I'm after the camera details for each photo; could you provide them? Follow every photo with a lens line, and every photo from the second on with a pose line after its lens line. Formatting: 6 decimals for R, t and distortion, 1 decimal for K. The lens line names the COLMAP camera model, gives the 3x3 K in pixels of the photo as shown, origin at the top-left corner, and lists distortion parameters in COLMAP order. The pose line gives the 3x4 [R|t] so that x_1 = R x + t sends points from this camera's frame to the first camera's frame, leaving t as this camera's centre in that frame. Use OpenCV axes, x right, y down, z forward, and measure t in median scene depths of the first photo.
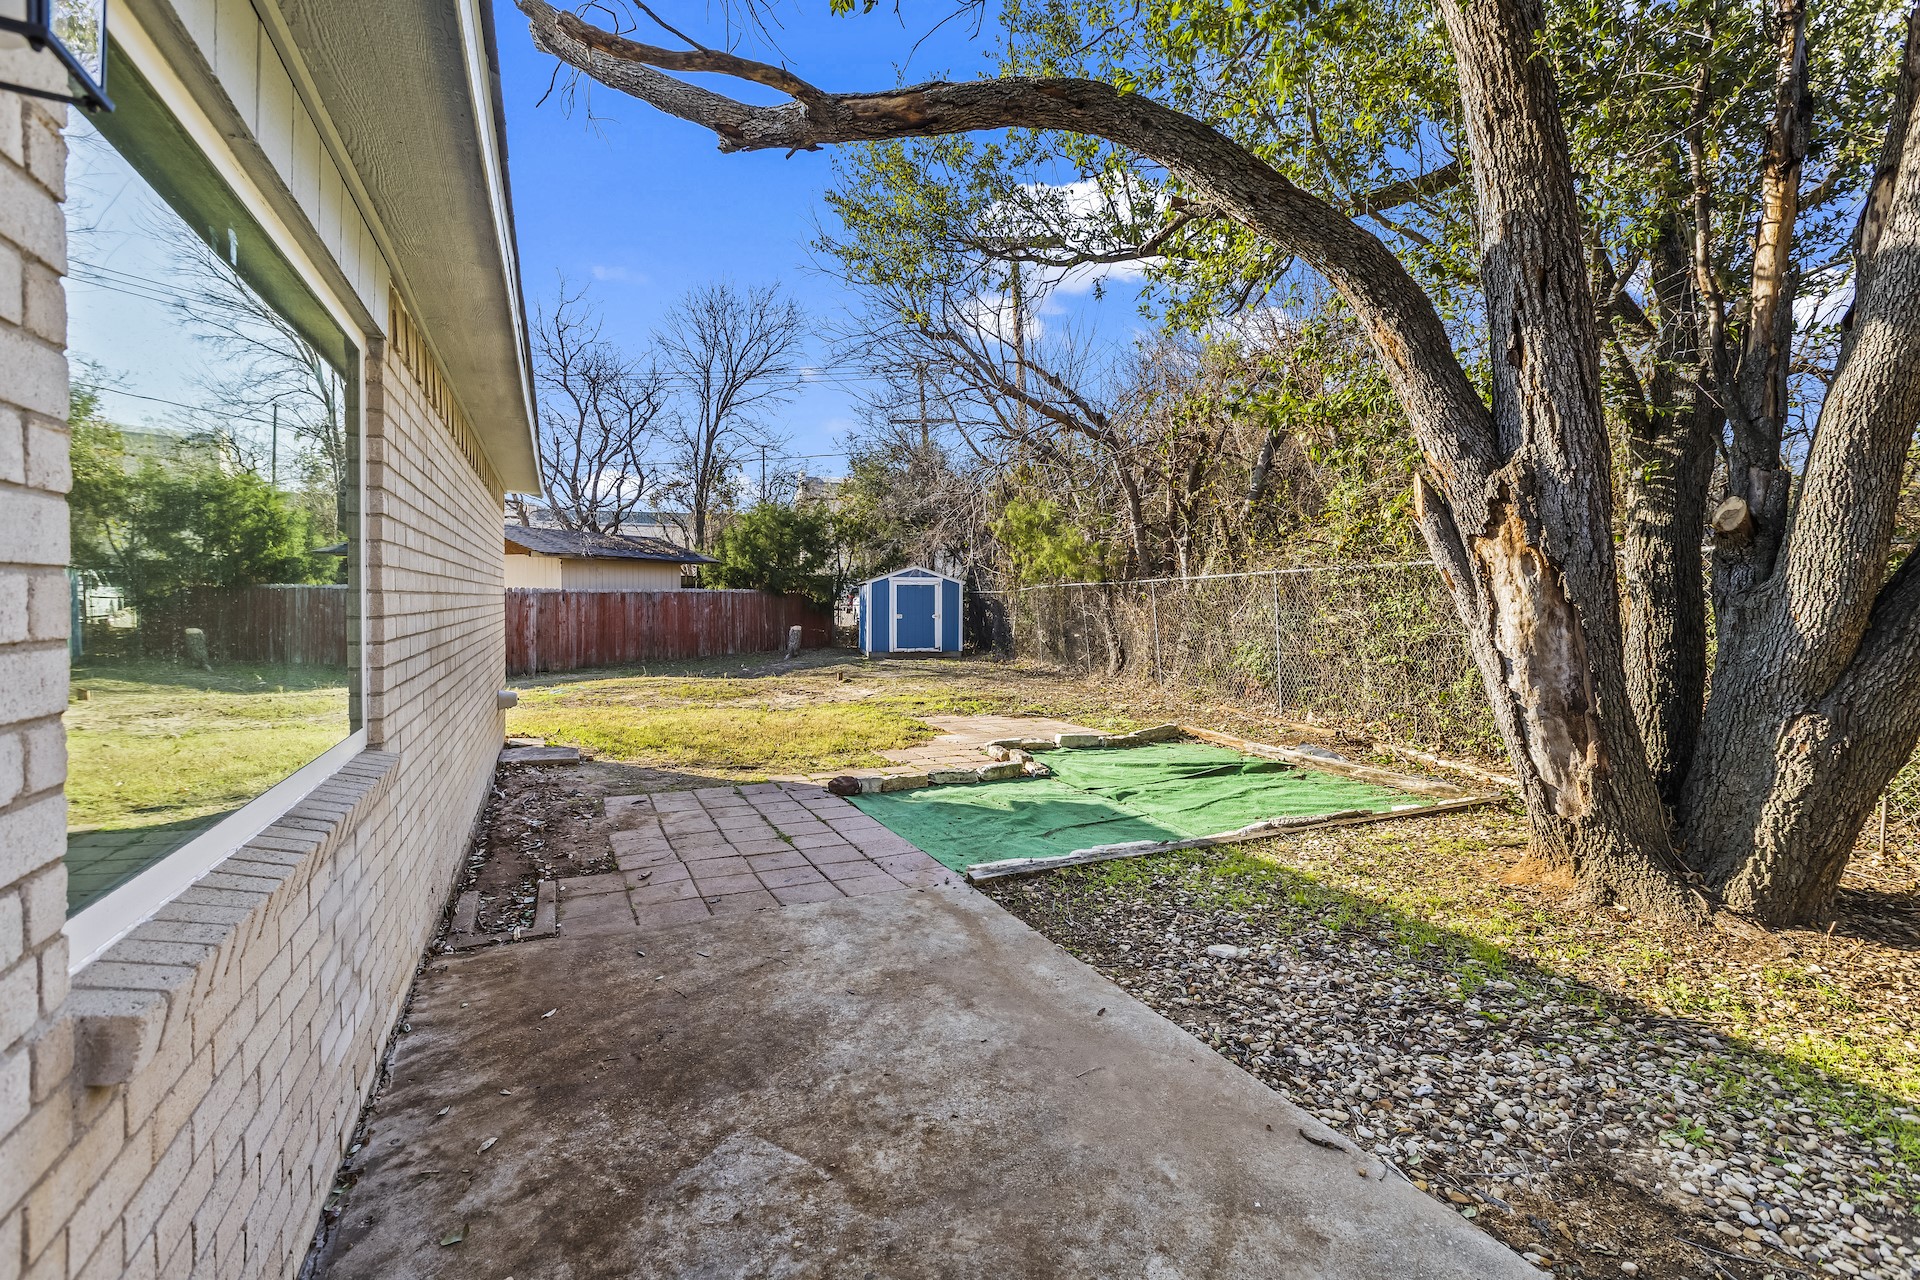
lens RADIAL K [[867.9, 0, 956.0], [0, 867.9, 613.5], [0, 0, 1]] dist [0.006079, -0.000916]
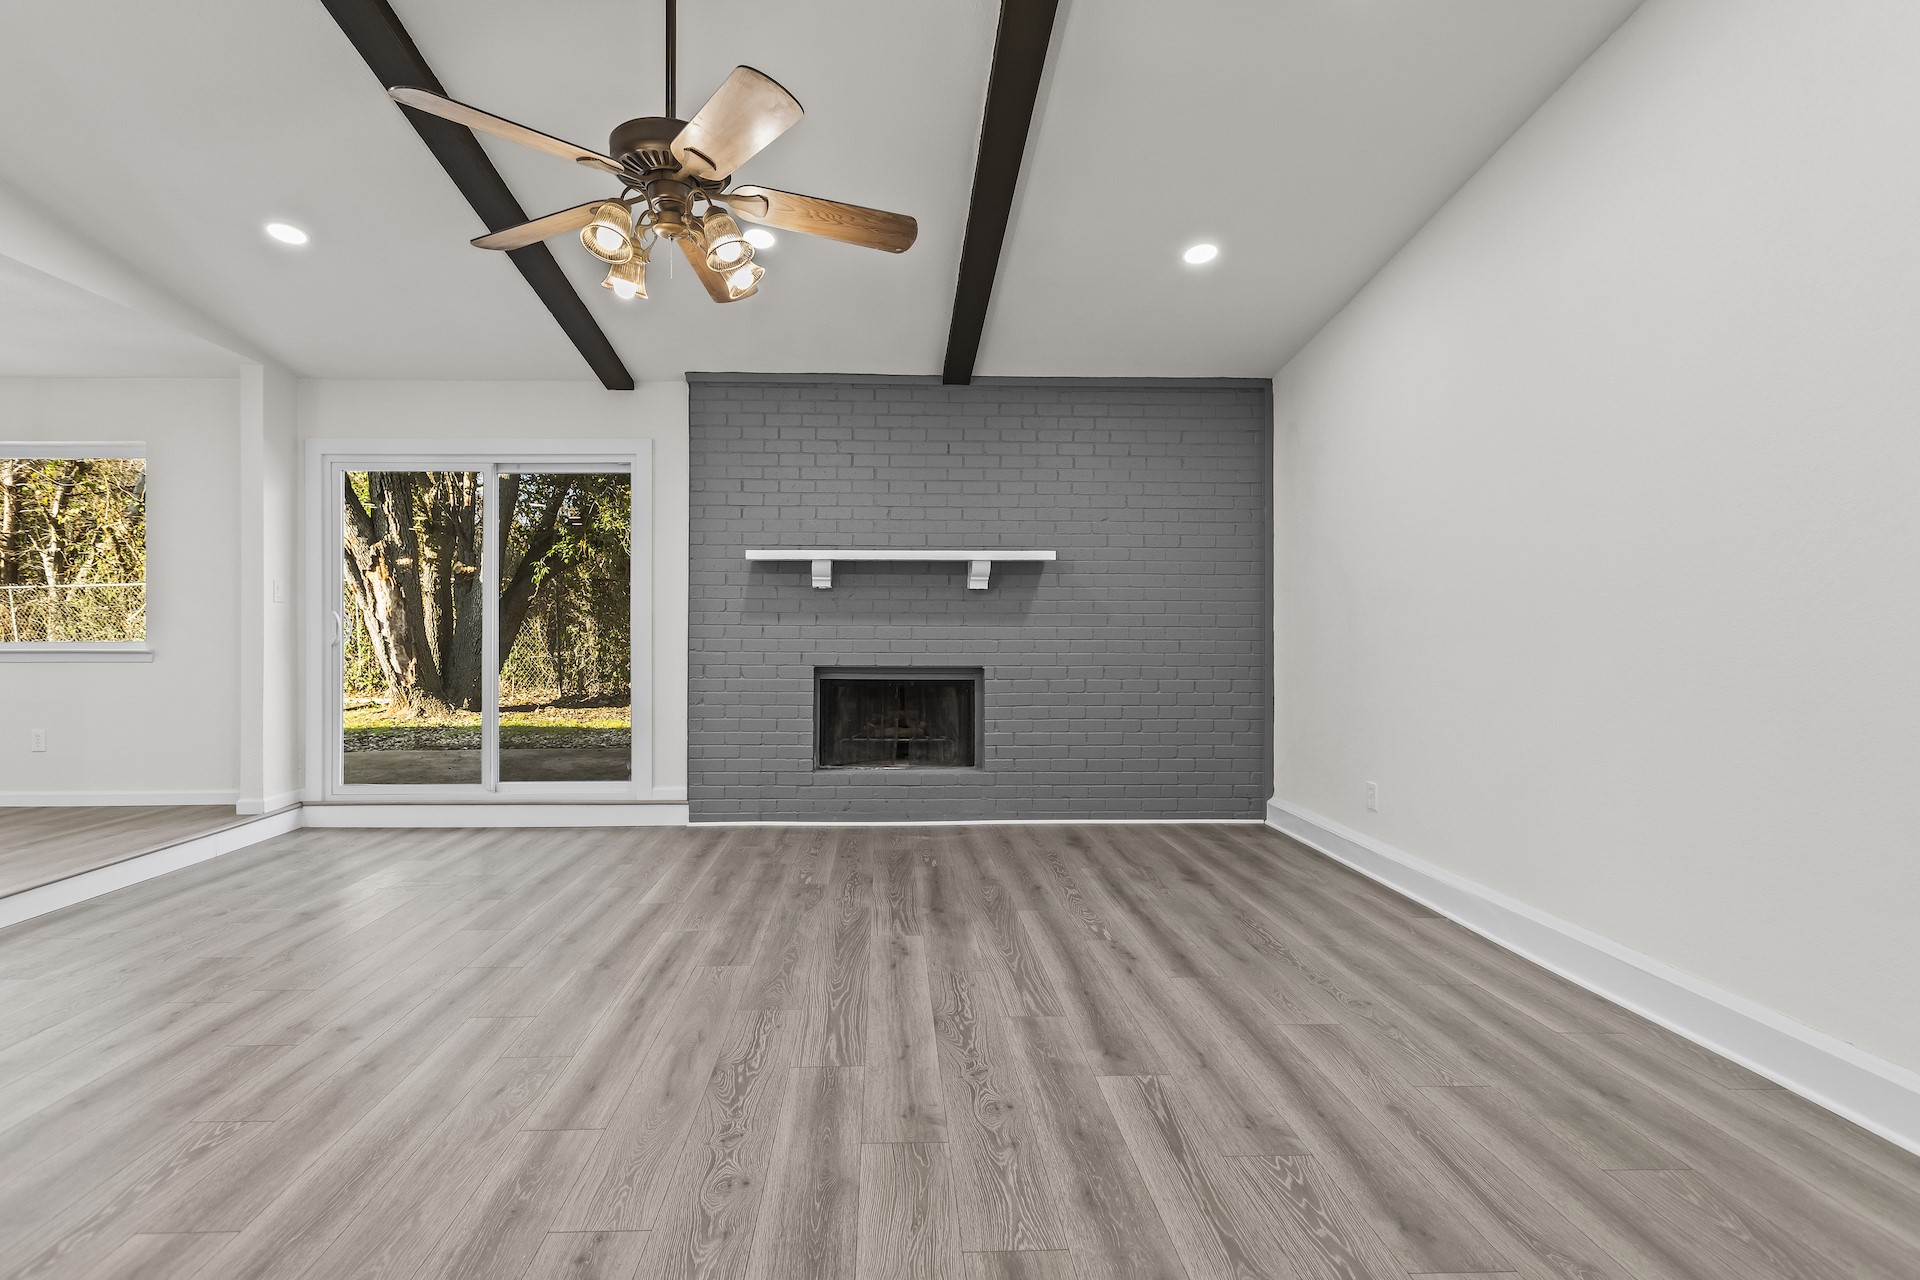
lens RADIAL K [[867.9, 0, 911.8], [0, 867.9, 643.0], [0, 0, 1]] dist [0.006079, -0.000916]
pose [[0.396040, -0.020907, 0.917995, -0.416177], [0.015248, 0.999753, 0.016191, 0.038678], [-0.918107, 0.007585, 0.396261, -0.544224]]
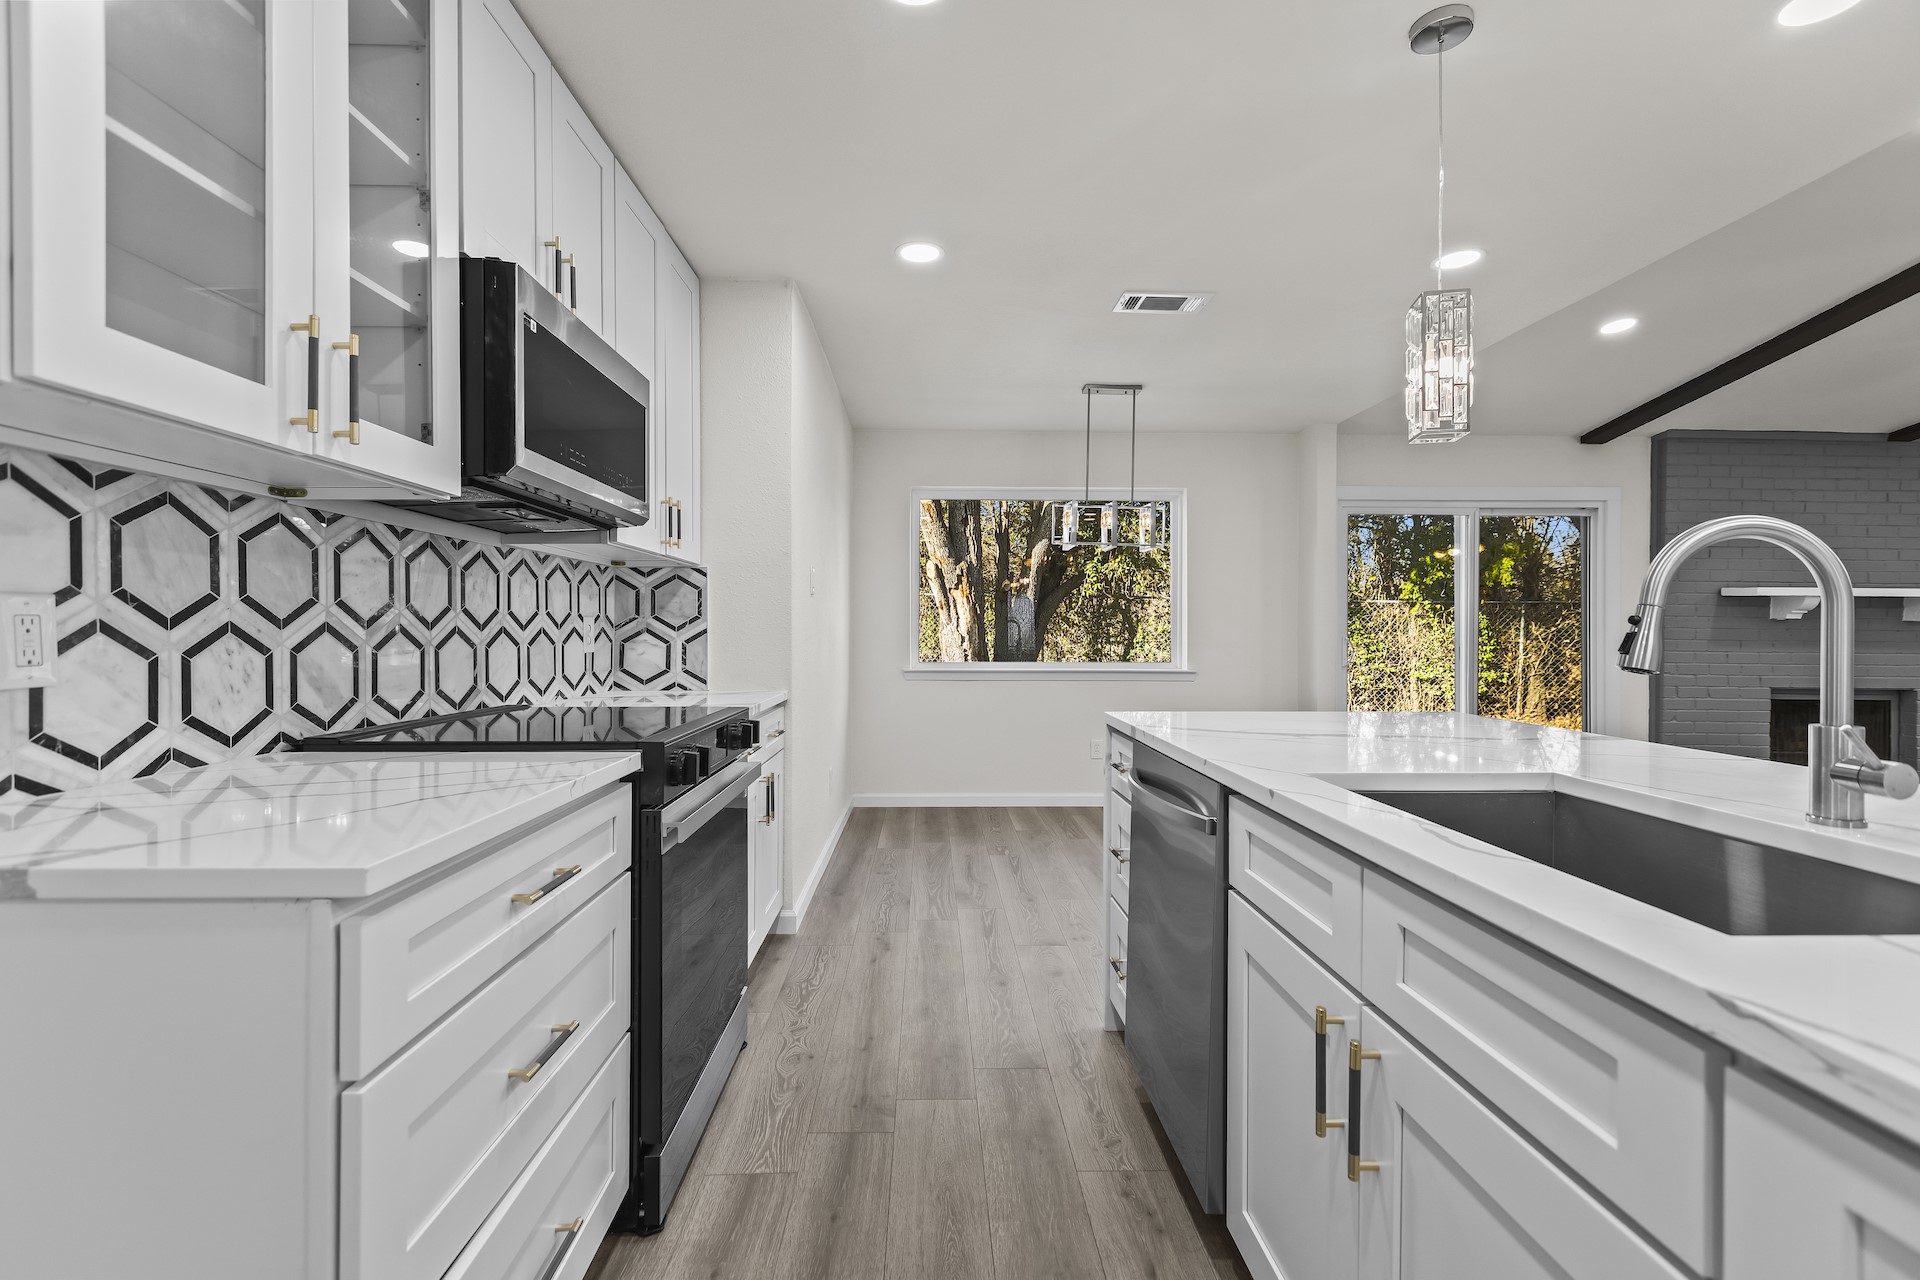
lens RADIAL K [[867.9, 0, 946.3], [0, 867.9, 631.3], [0, 0, 1]] dist [0.006079, -0.000916]
pose [[0.400223, -0.004924, 0.916404, -0.734914], [0.011003, 0.999939, 0.000568, 0.014537], [-0.916352, 0.009856, 0.400253, 0.002362]]
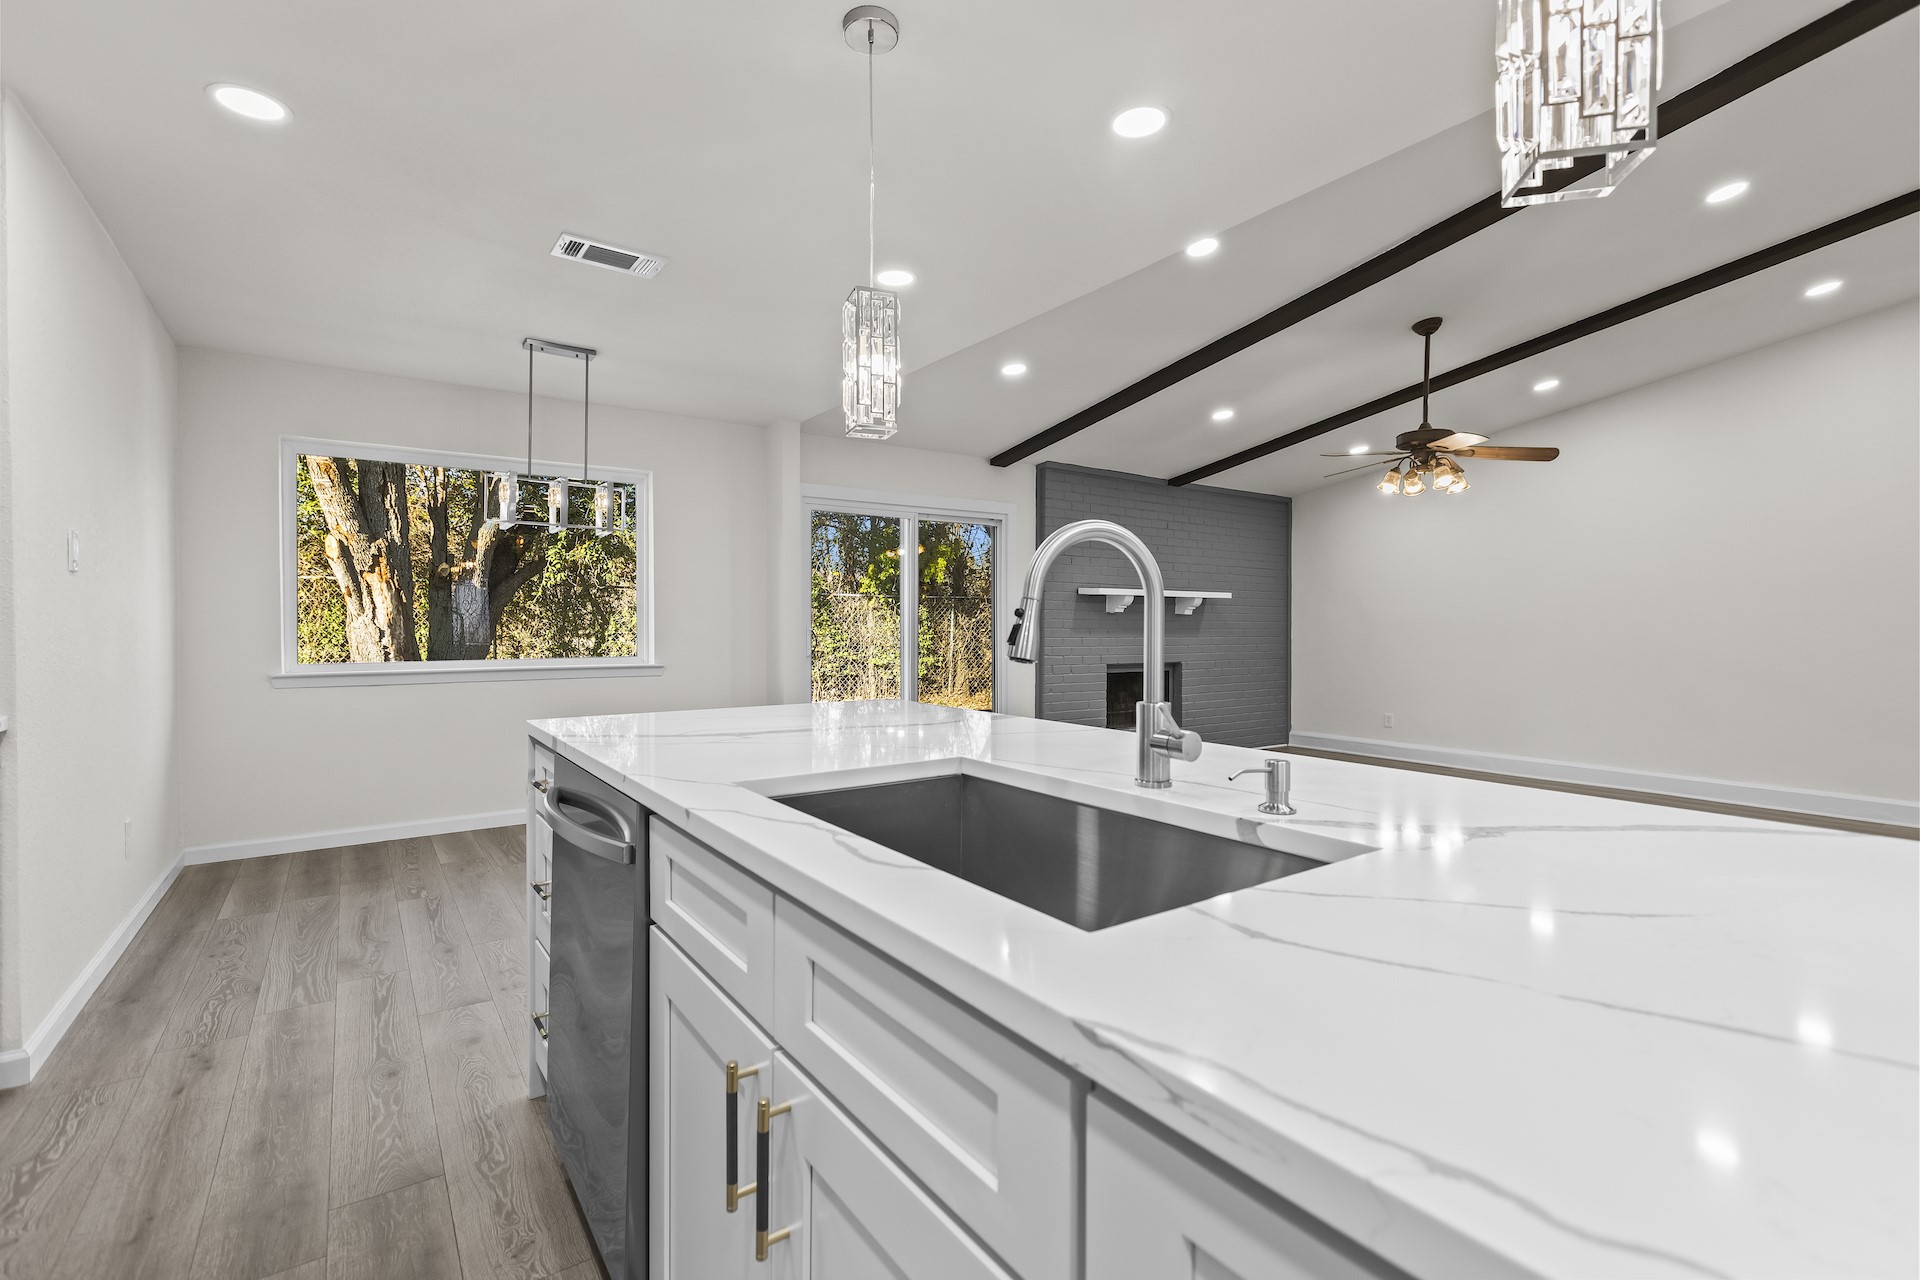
lens RADIAL K [[867.9, 0, 956.5], [0, 867.9, 632.7], [0, 0, 1]] dist [0.006079, -0.000916]
pose [[-0.174606, -0.016570, 0.984499, -0.710153], [0.012422, 0.999742, 0.019030, 0.014541], [-0.984560, 0.015552, -0.174355, -0.005367]]
